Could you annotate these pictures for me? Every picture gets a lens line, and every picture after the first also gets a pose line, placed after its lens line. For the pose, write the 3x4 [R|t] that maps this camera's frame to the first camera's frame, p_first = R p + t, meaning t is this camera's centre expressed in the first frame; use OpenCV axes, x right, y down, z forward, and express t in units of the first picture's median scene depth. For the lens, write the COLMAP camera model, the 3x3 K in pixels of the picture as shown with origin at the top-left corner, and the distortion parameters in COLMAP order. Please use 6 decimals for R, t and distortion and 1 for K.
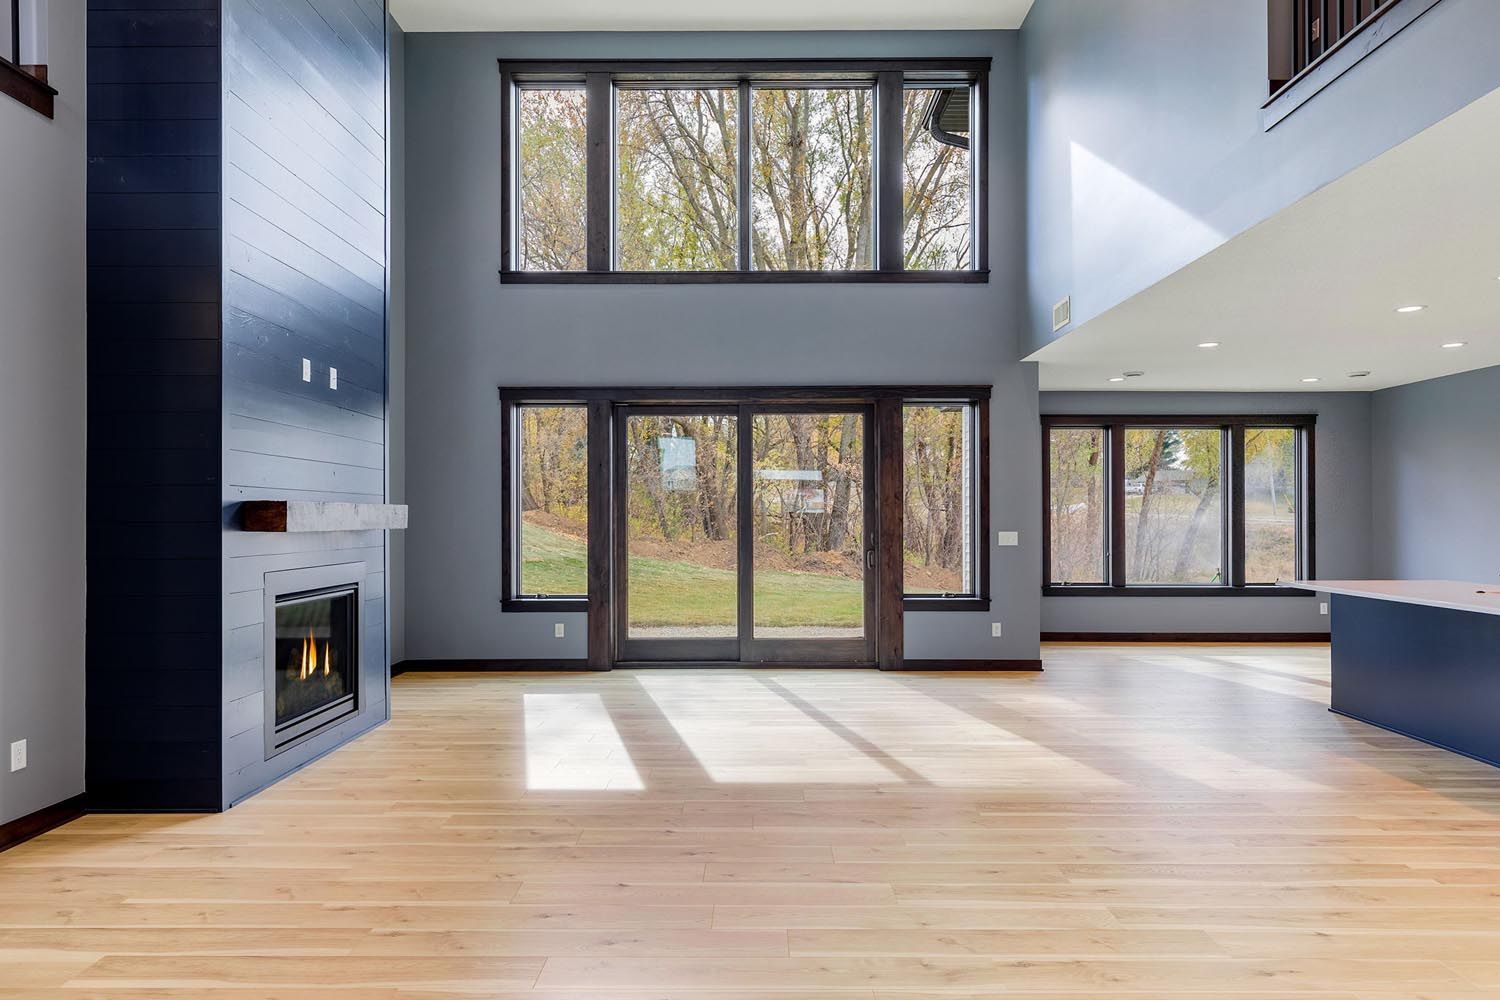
lens RADIAL K [[907.1, 0, 747.5], [0, 907.1, 509.0], [0, 0, 1]] dist [0.005217, -0.000313]
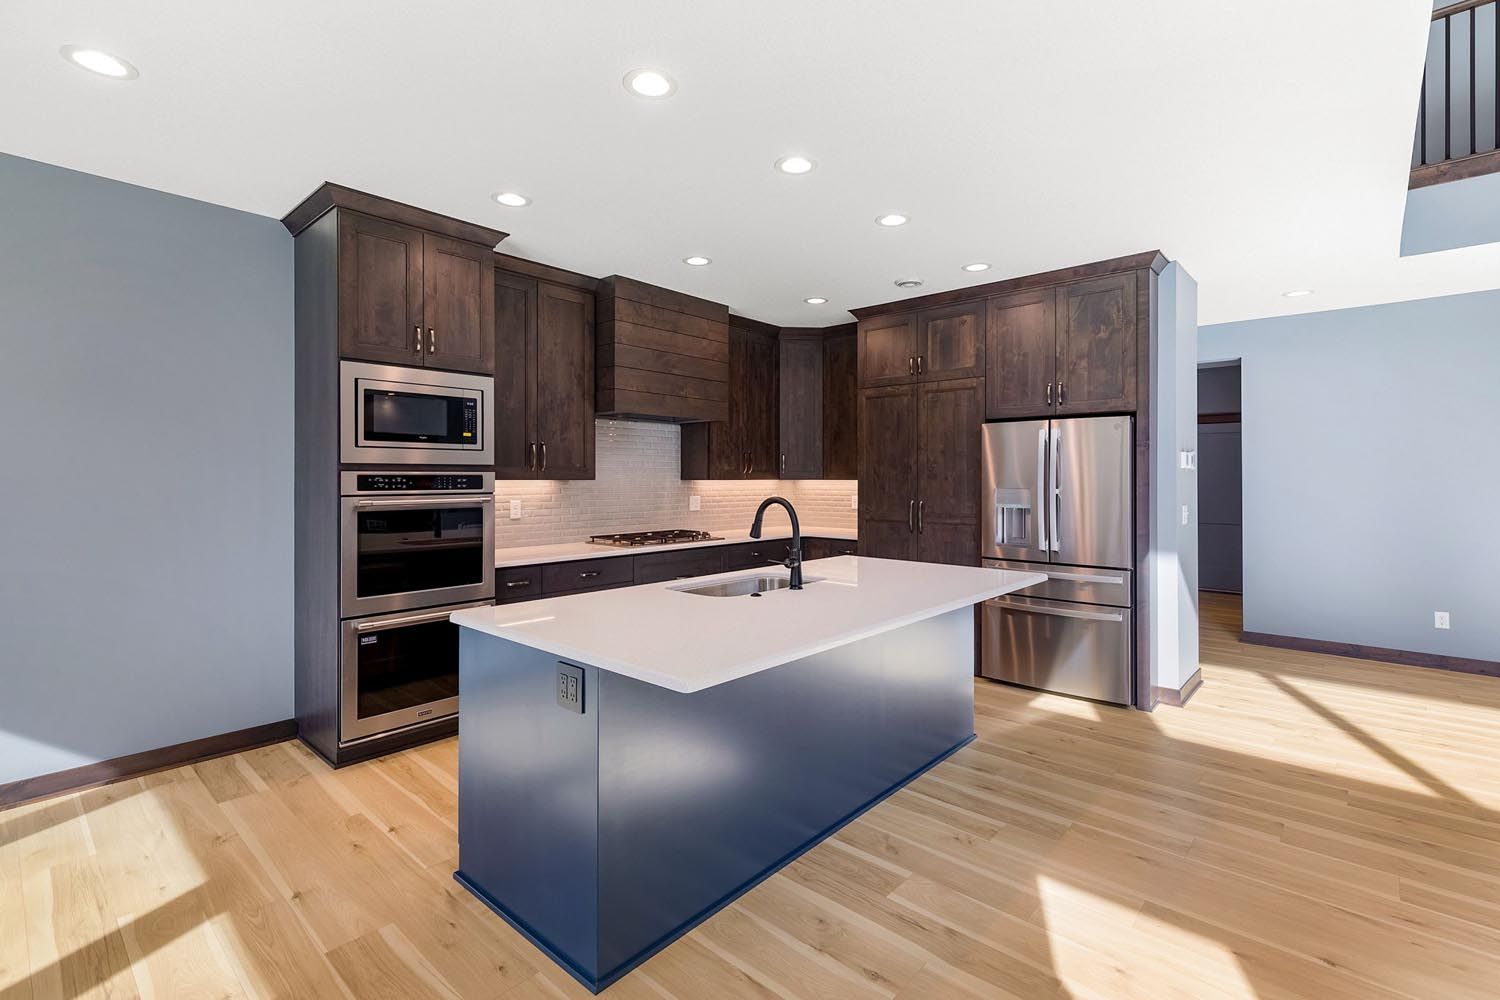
lens RADIAL K [[689.1, 0, 752.6], [0, 689.1, 478.5], [0, 0, 1]] dist [0.009198, -0.001065]
pose [[-0.746854, 0.000021, 0.664988, 0.315069], [-0.006992, 0.999944, -0.007886, 0.005116], [-0.664951, -0.010539, -0.746813, 0.935521]]
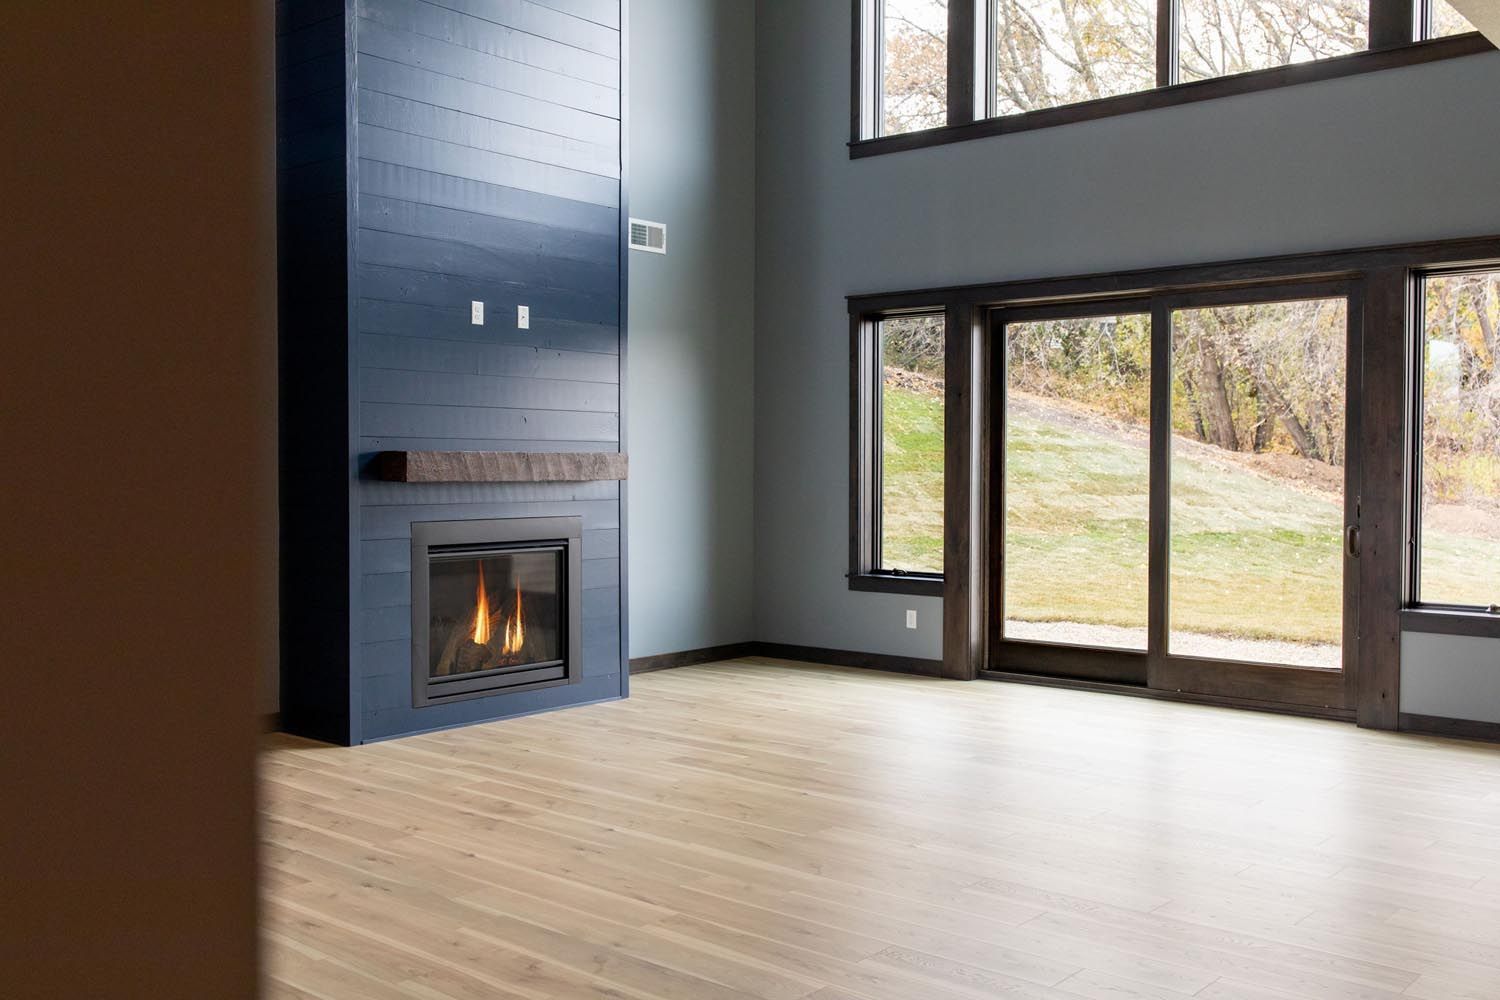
lens RADIAL K [[1433.1, 0, 740.7], [0, 1433.1, 499.5], [0, 0, 1]] dist [0.005740, 0.000000]
pose [[0.758082, 0.020381, -0.651840, 0.450088], [0.003052, 0.999390, 0.034797, -0.005475], [0.652152, -0.028369, 0.757558, 0.020701]]
